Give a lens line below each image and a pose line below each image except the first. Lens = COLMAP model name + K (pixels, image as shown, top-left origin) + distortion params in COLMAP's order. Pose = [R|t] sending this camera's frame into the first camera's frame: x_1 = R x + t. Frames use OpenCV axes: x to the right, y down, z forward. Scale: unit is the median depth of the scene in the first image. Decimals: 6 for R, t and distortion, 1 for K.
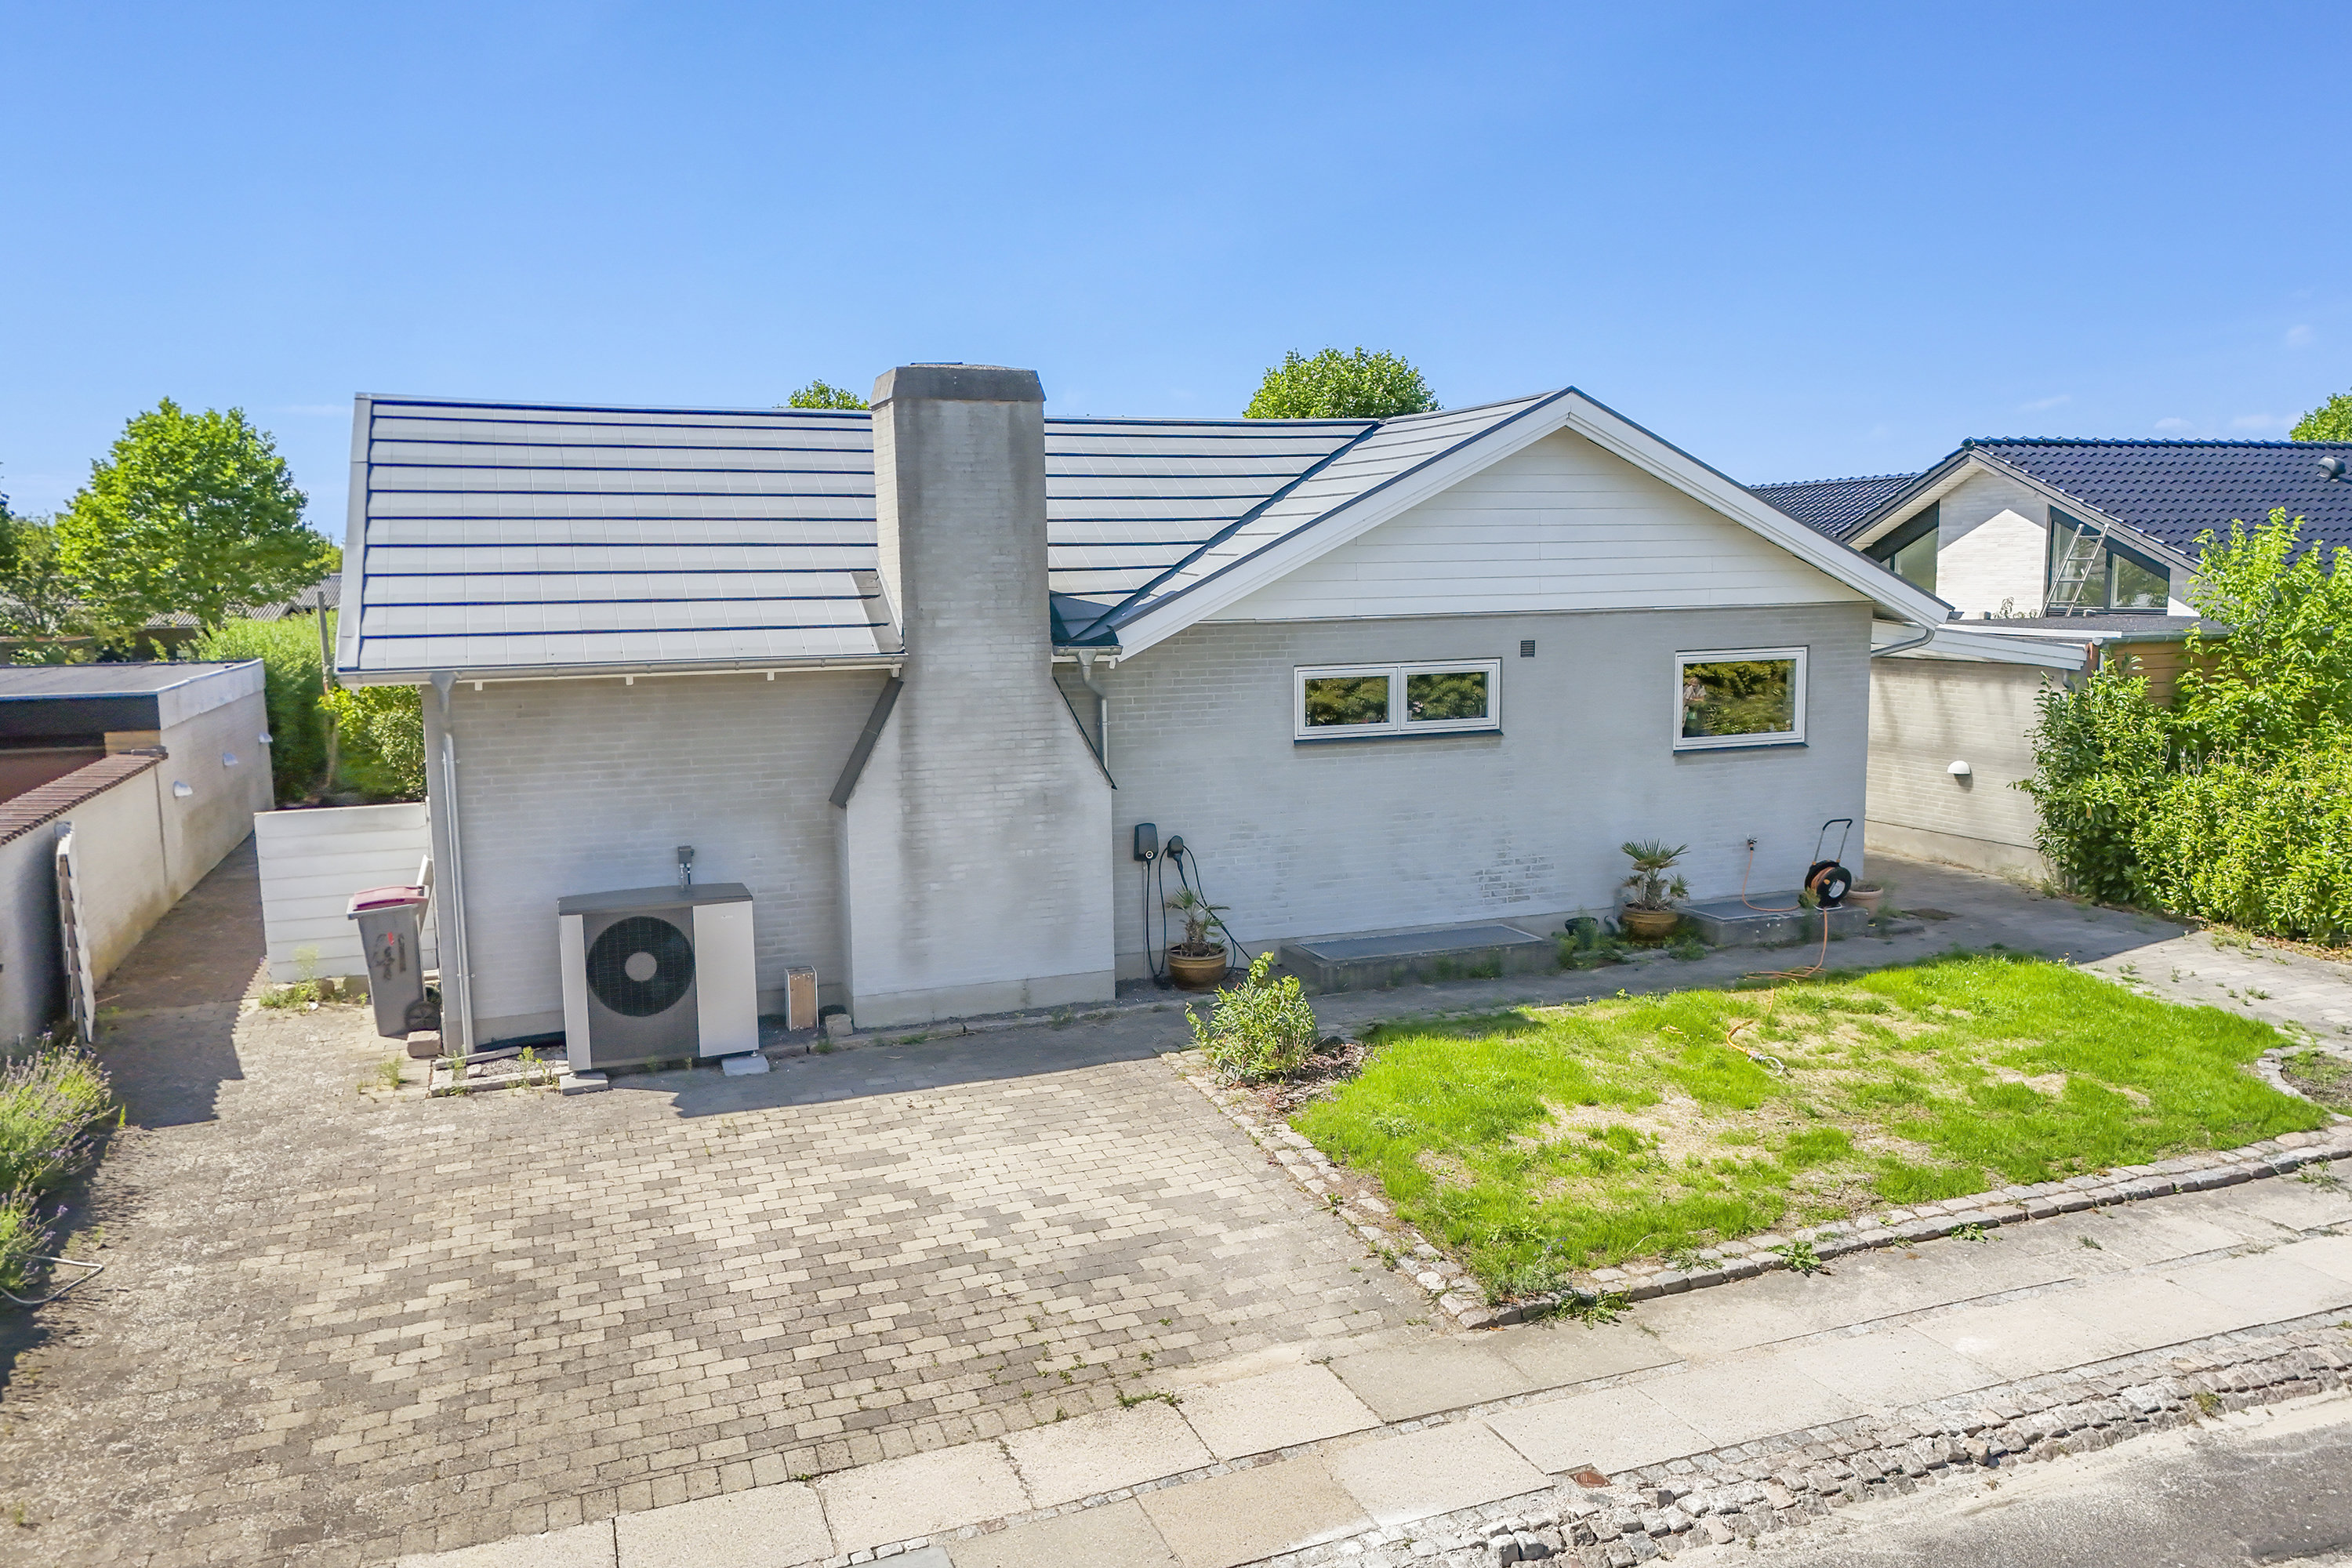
lens RADIAL K [[1741.9, 0, 1173.2], [0, 1741.9, 789.9], [0, 0, 1]] dist [0.047279, -0.022763]
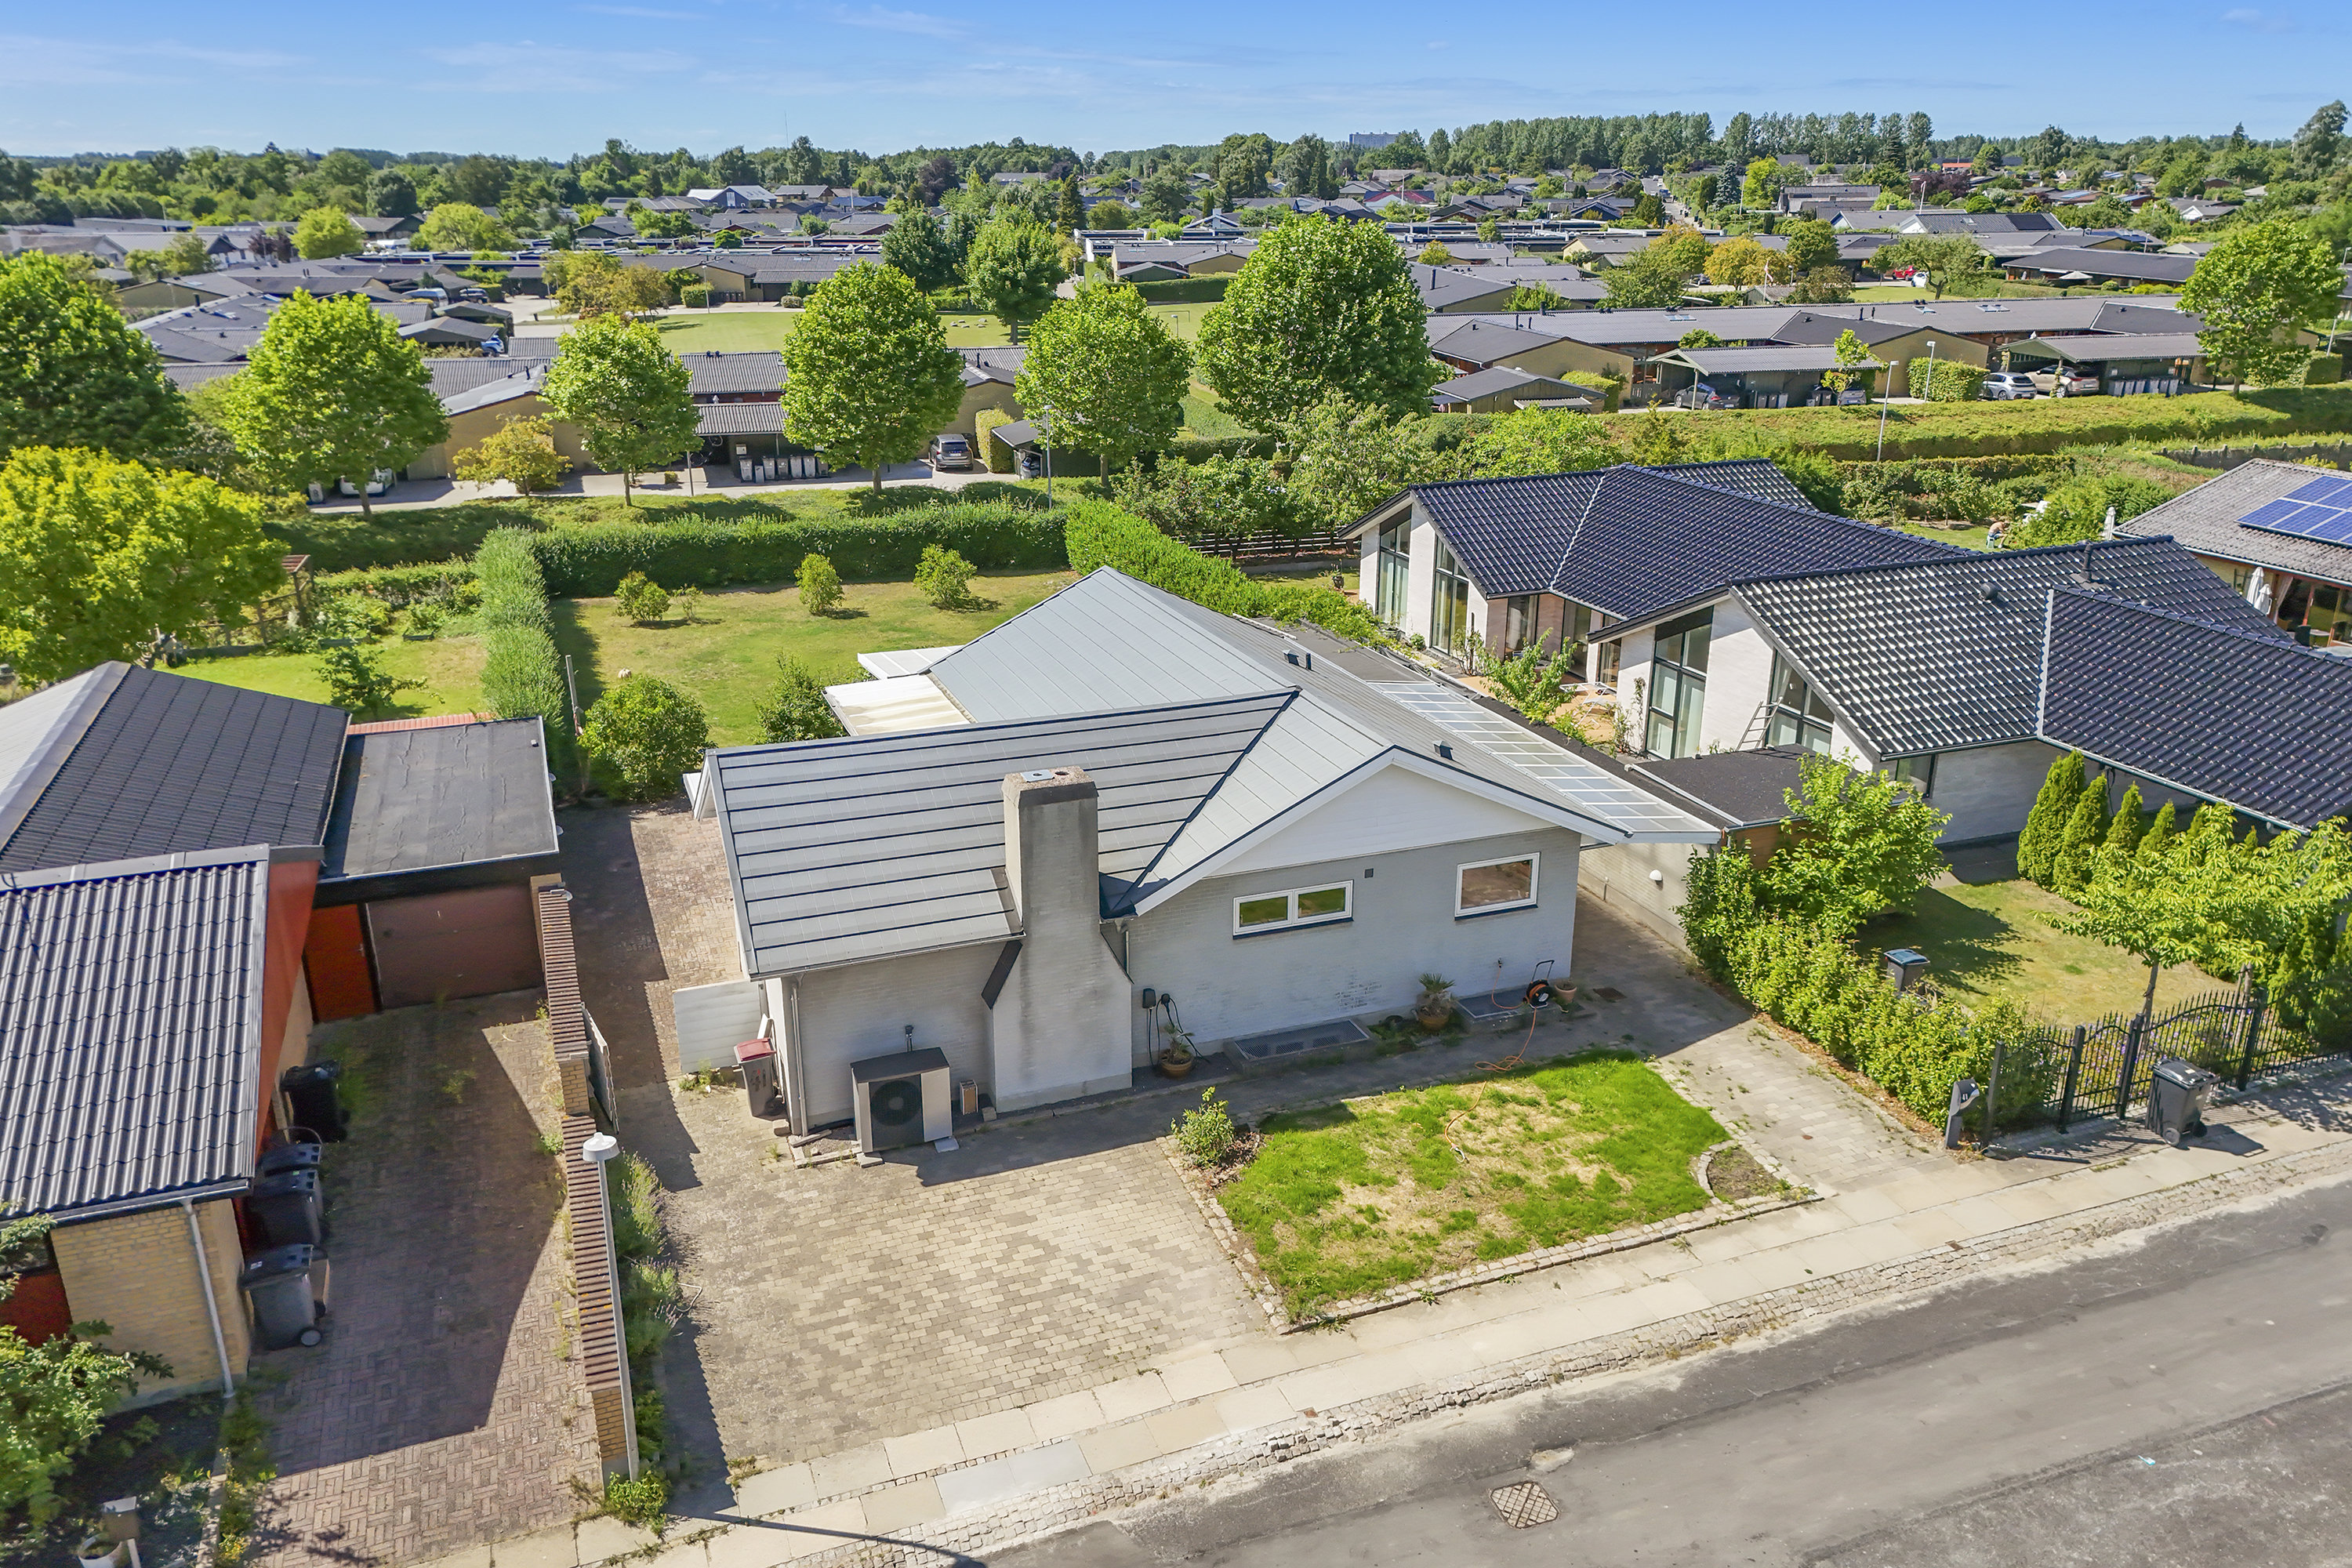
lens RADIAL K [[1734.9, 0, 1176.0], [0, 1734.9, 784.0], [0, 0, 1]] dist [0.071053, -0.063650]
pose [[0.999879, 0.014841, 0.004752, 0.000552], [-0.015505, 0.977999, 0.208030, -0.688111], [-0.001560, -0.208079, 0.978111, -0.887048]]
